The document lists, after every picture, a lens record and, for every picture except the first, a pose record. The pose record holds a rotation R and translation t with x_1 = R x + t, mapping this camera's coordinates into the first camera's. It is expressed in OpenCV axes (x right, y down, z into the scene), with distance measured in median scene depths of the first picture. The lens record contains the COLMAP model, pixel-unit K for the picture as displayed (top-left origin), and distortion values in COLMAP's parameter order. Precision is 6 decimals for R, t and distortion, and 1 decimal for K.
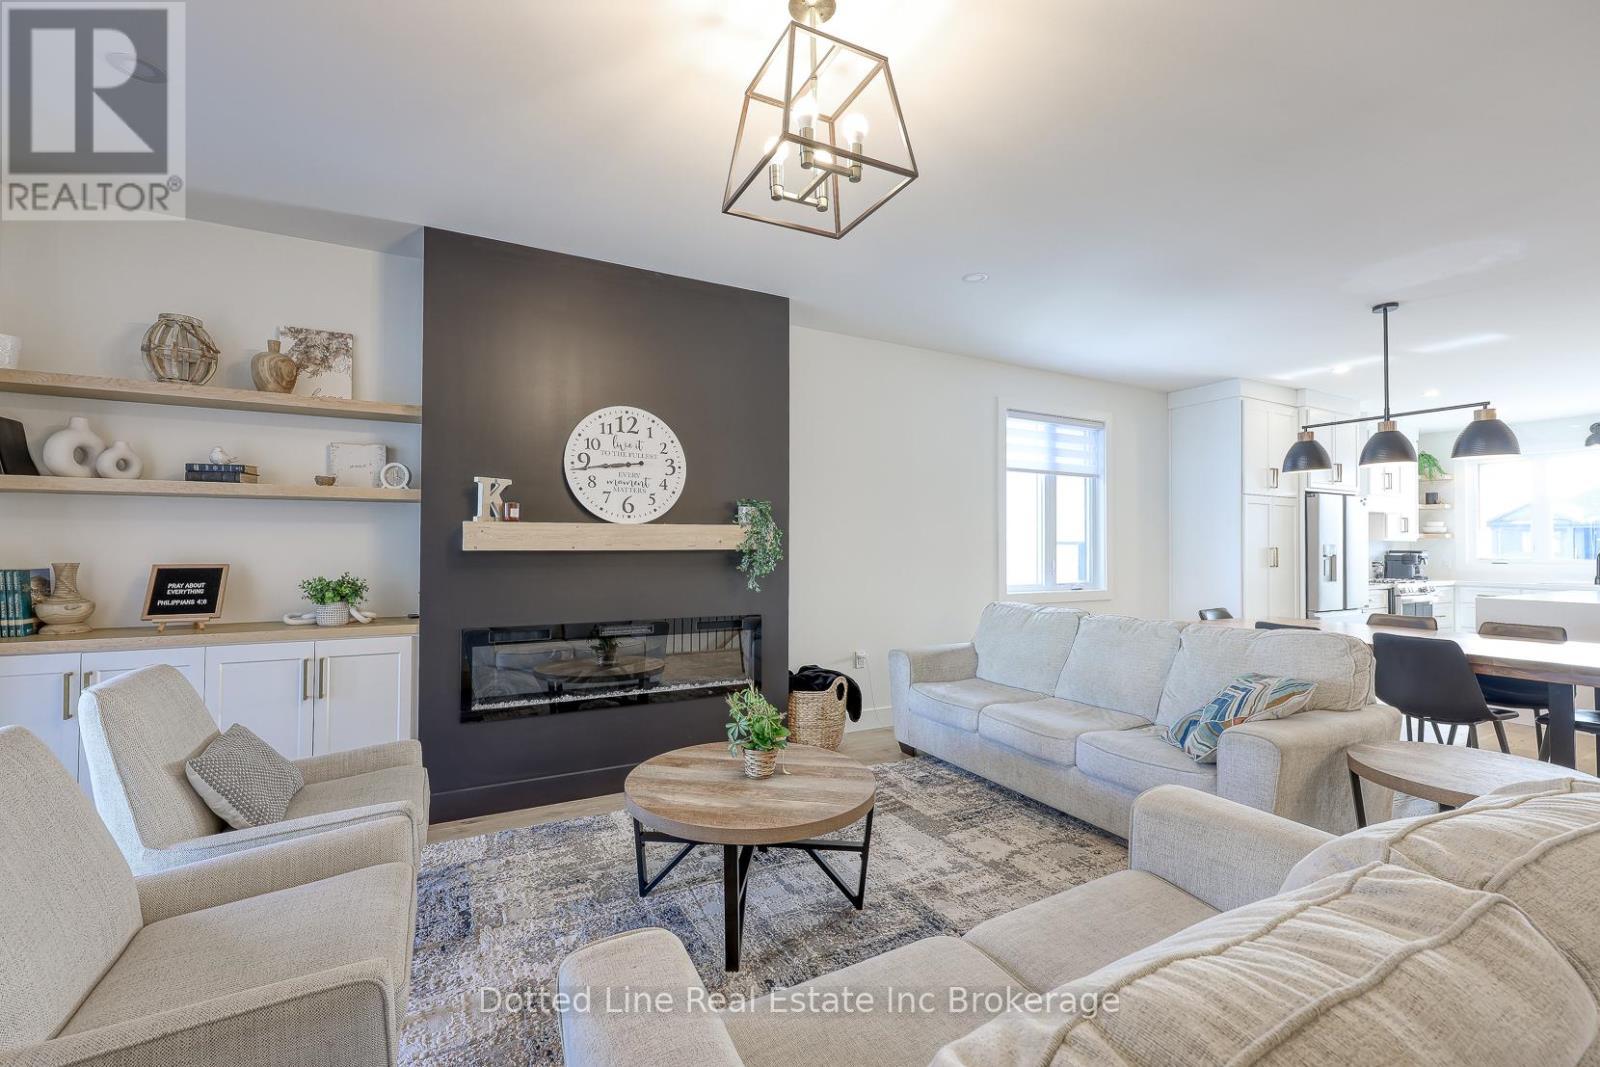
lens RADIAL K [[649.1, 0, 798.6], [0, 649.1, 530.9], [0, 0, 1]] dist [0.000199, 0.000180]
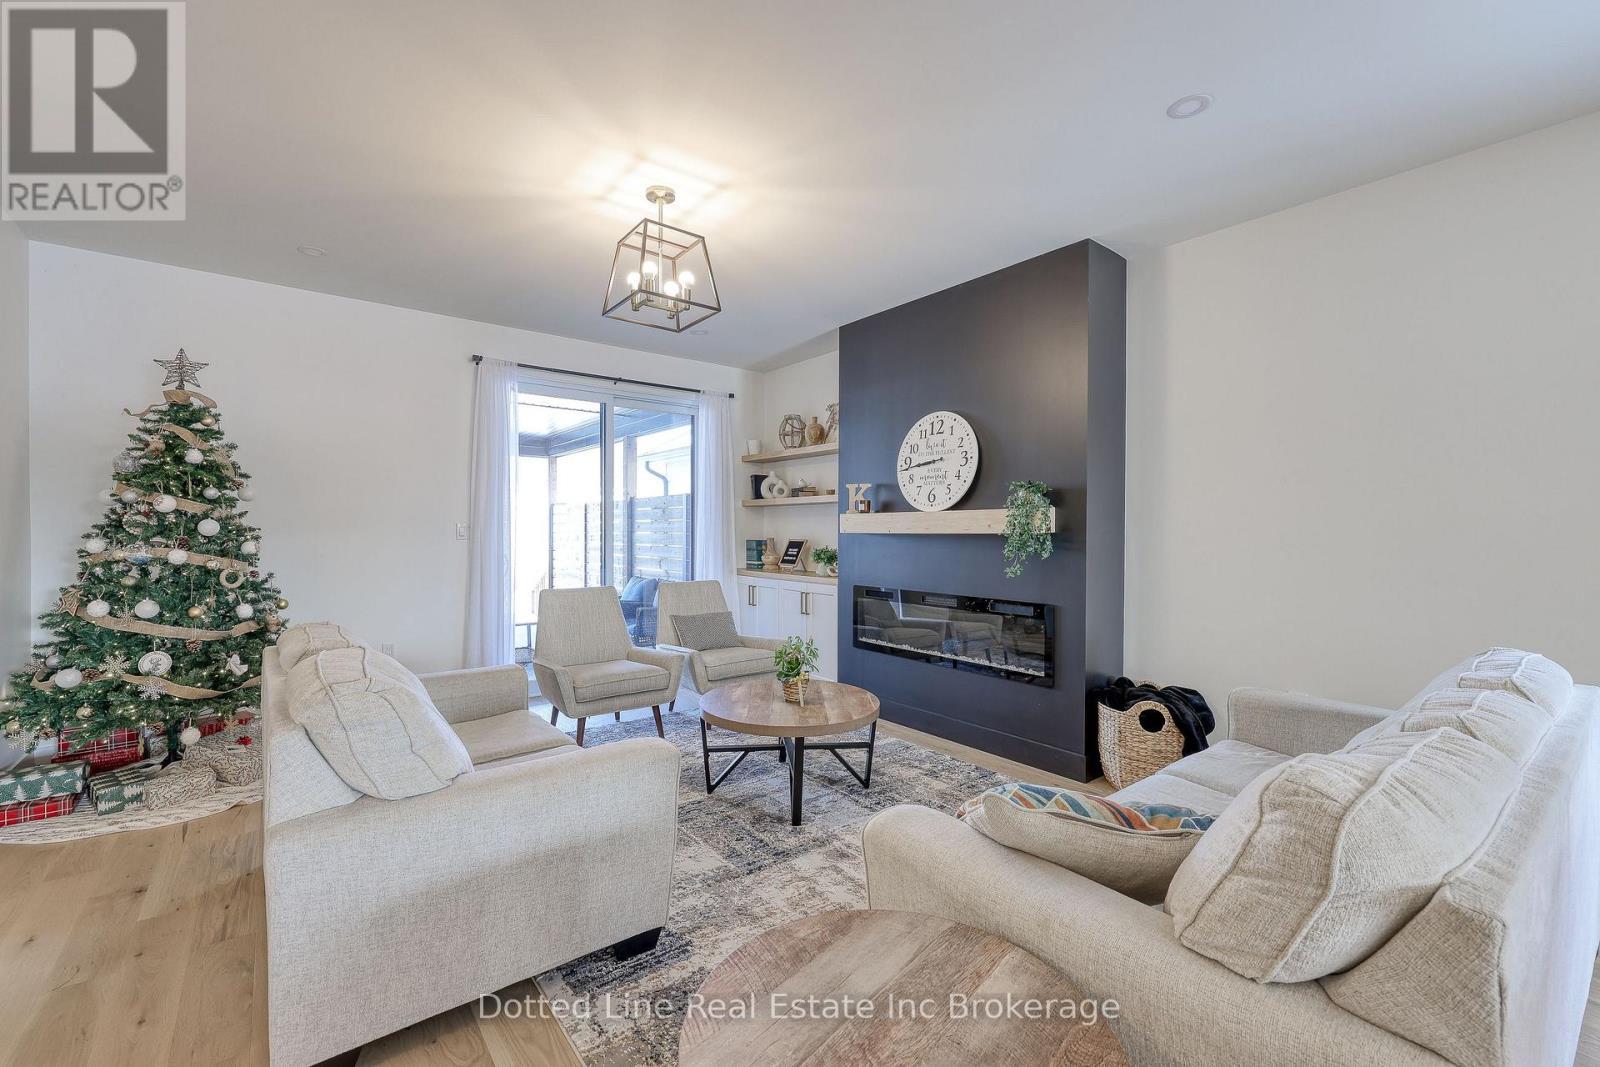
lens RADIAL K [[684.6, 0, 803.5], [0, 684.6, 525.3], [0, 0, 1]] dist [0.000129, -0.000228]
pose [[0.192219, -0.006483, -0.981331, 0.946611], [0.020879, 0.999779, -0.002516, 0.012916], [0.981130, -0.020006, 0.192312, 0.538081]]
